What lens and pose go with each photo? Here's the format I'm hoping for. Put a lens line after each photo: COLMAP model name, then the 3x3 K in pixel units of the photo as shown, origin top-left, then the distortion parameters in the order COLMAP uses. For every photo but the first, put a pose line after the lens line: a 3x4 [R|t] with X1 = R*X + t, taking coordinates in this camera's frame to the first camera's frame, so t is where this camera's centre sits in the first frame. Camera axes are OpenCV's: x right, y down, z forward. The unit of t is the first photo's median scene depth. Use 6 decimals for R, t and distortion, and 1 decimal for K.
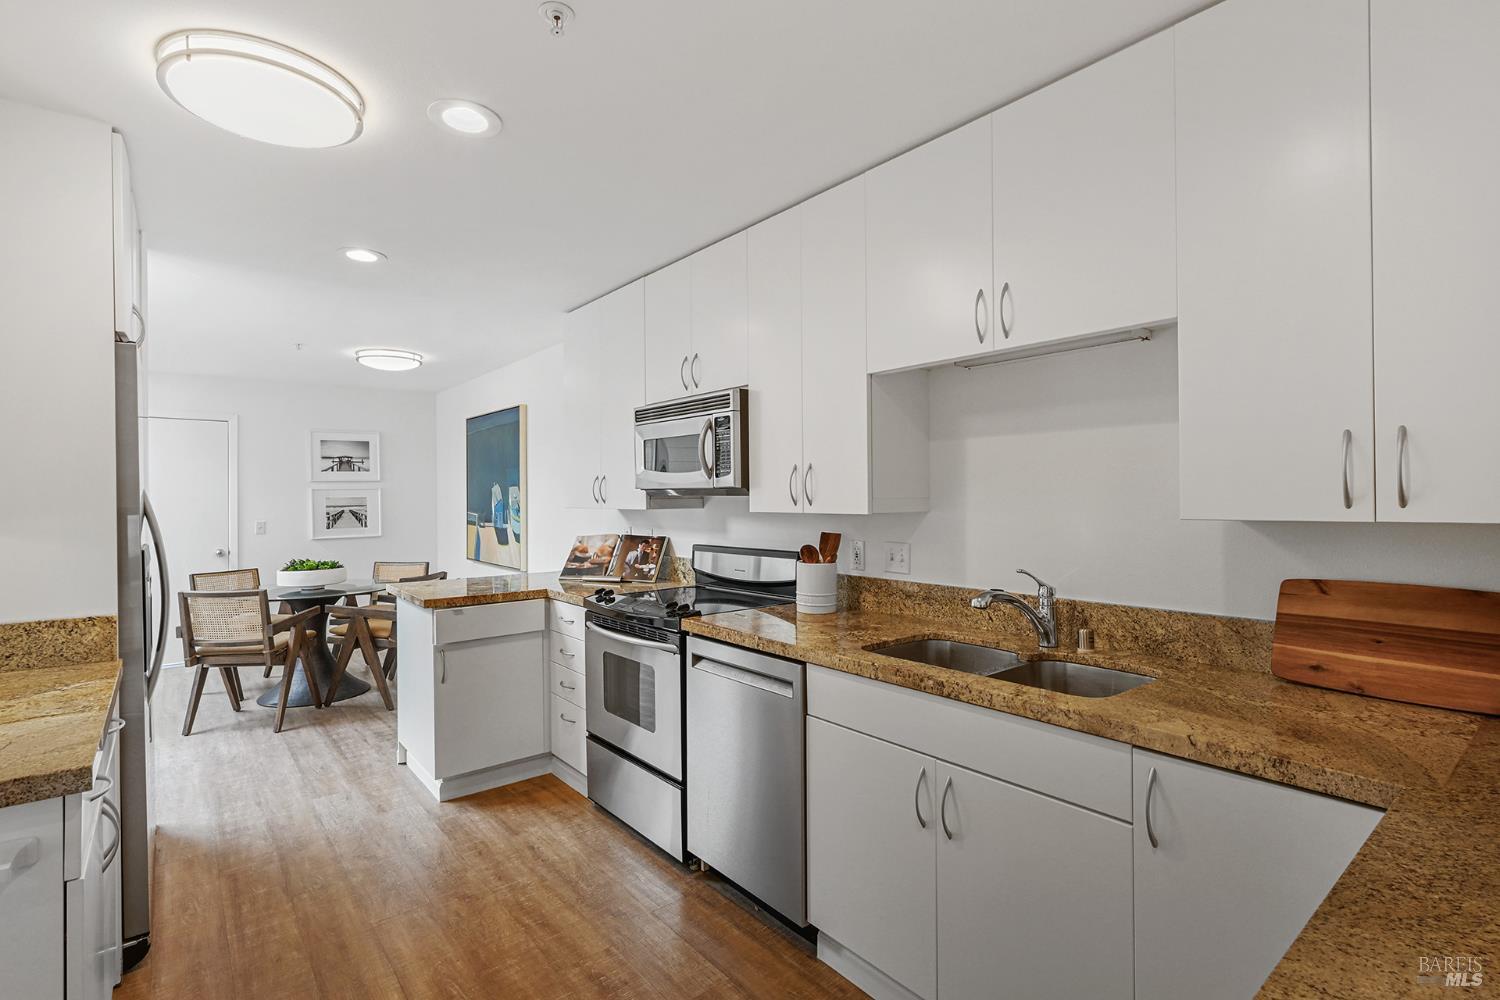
lens RADIAL K [[703.9, 0, 750.0], [0, 703.9, 500.0], [0, 0, 1]] dist [0.000387, -0.000408]
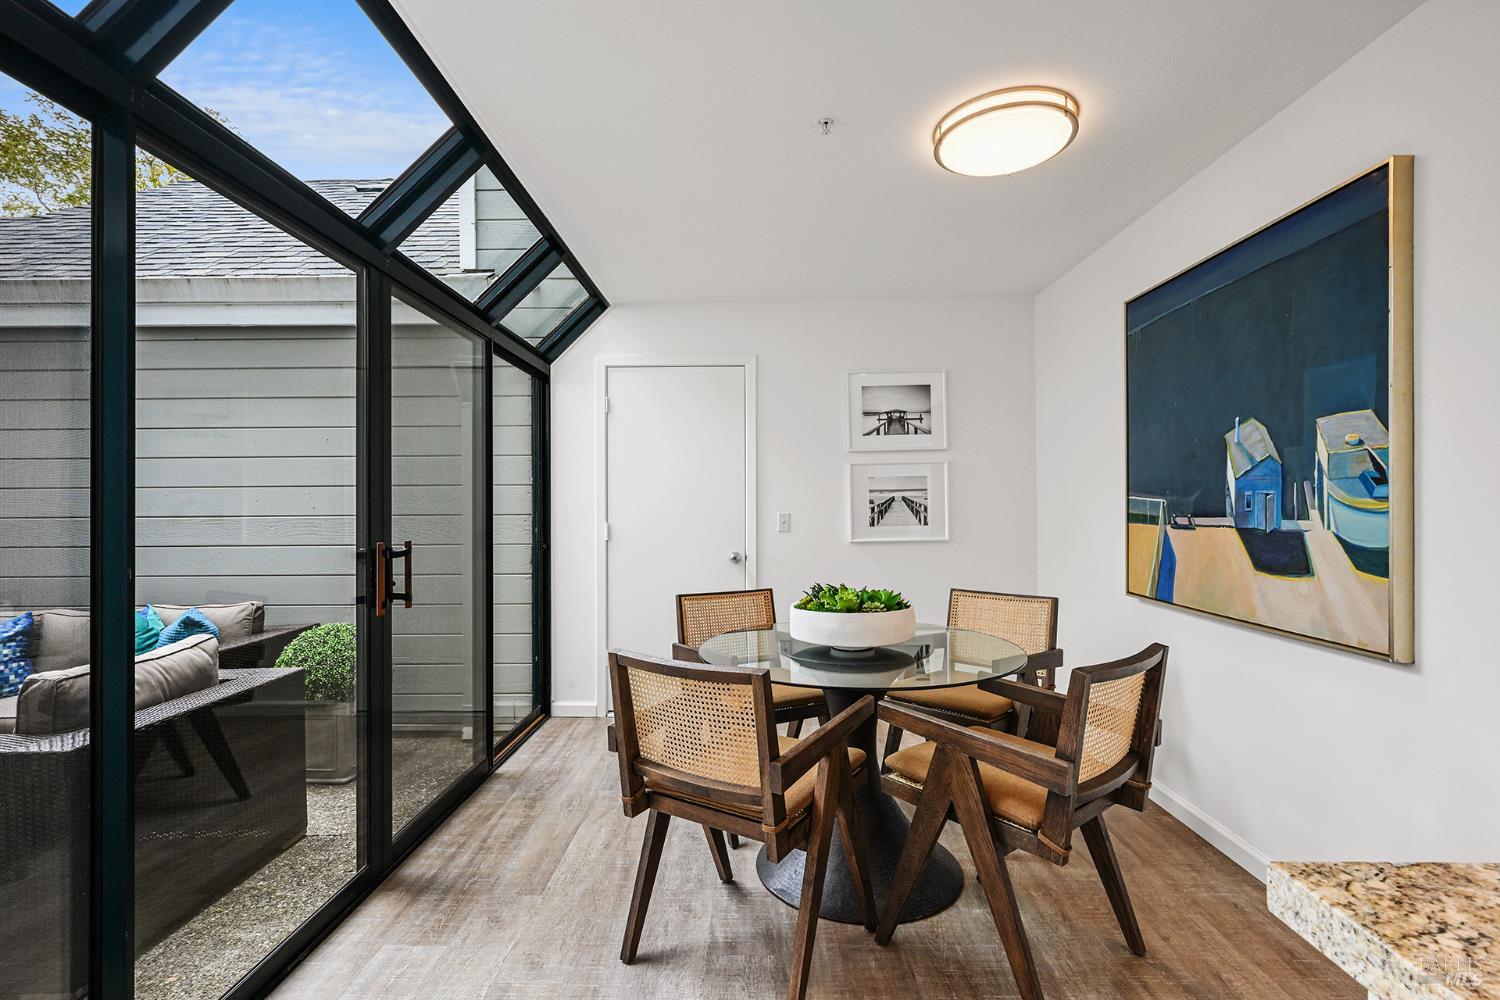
lens RADIAL K [[703.9, 0, 750.0], [0, 703.9, 500.0], [0, 0, 1]] dist [0.000387, -0.000408]
pose [[0.776028, -0.004066, -0.630685, -0.448982], [-0.002964, 0.999945, -0.010093, 0.037896], [0.630692, 0.009702, 0.775973, 0.692010]]
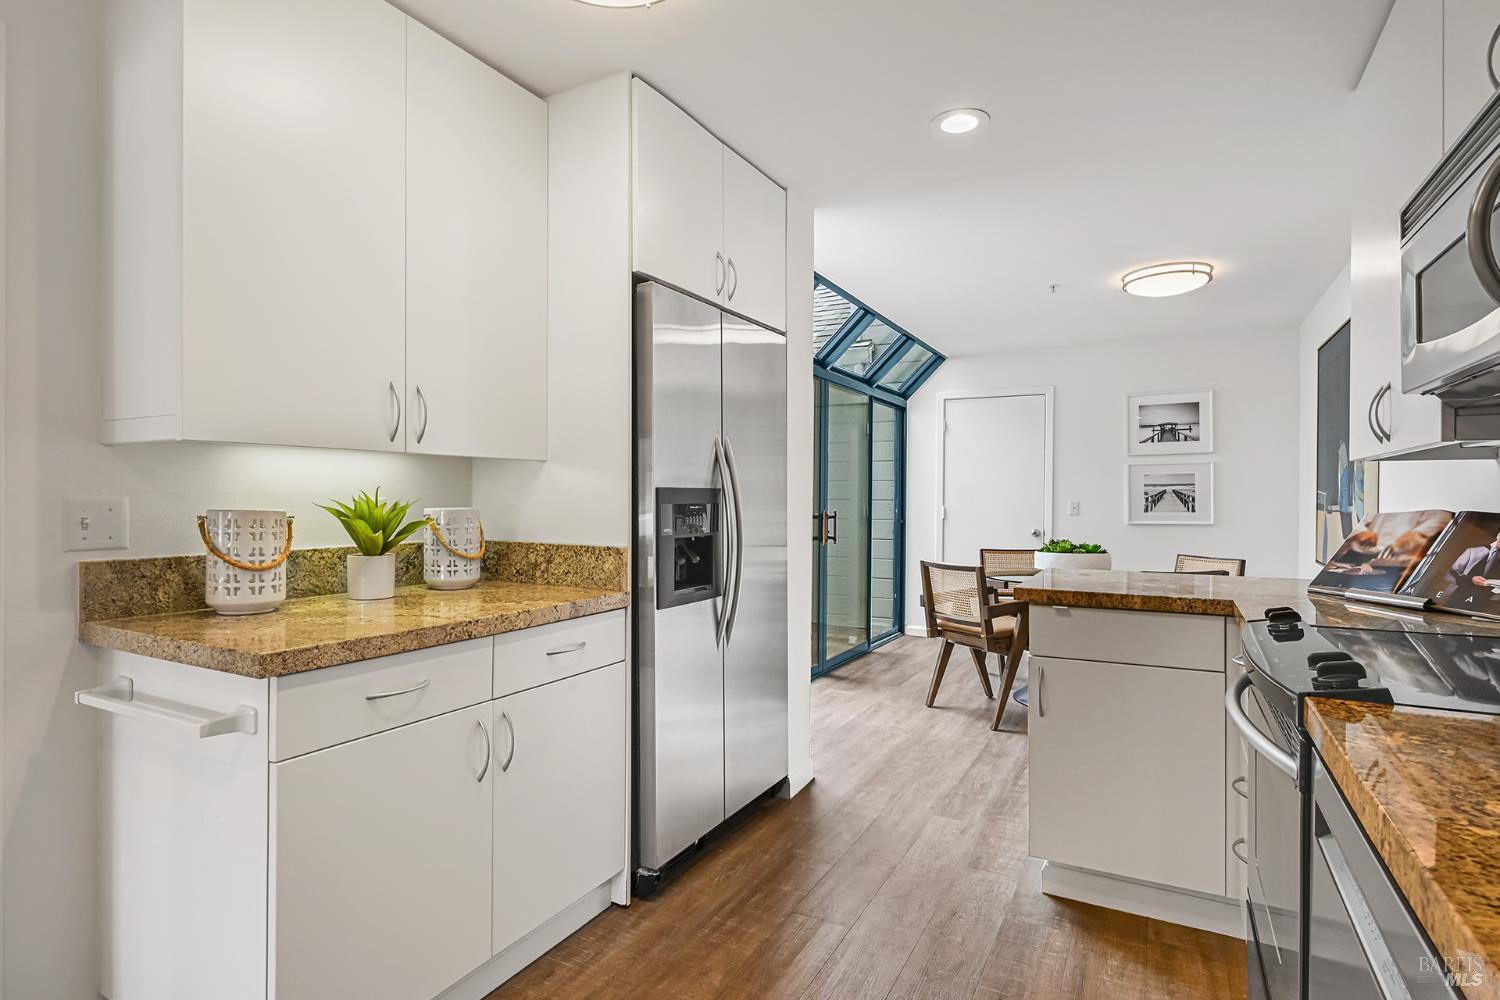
lens RADIAL K [[775.1, 0, 750.0], [0, 775.1, 500.0], [0, 0, 1]] dist [0.001864, 0.000118]
pose [[0.382685, 0.010188, -0.923823, 0.101408], [-0.010335, 0.999924, 0.006746, 0.039666], [0.923821, 0.006966, 0.382761, 0.345467]]
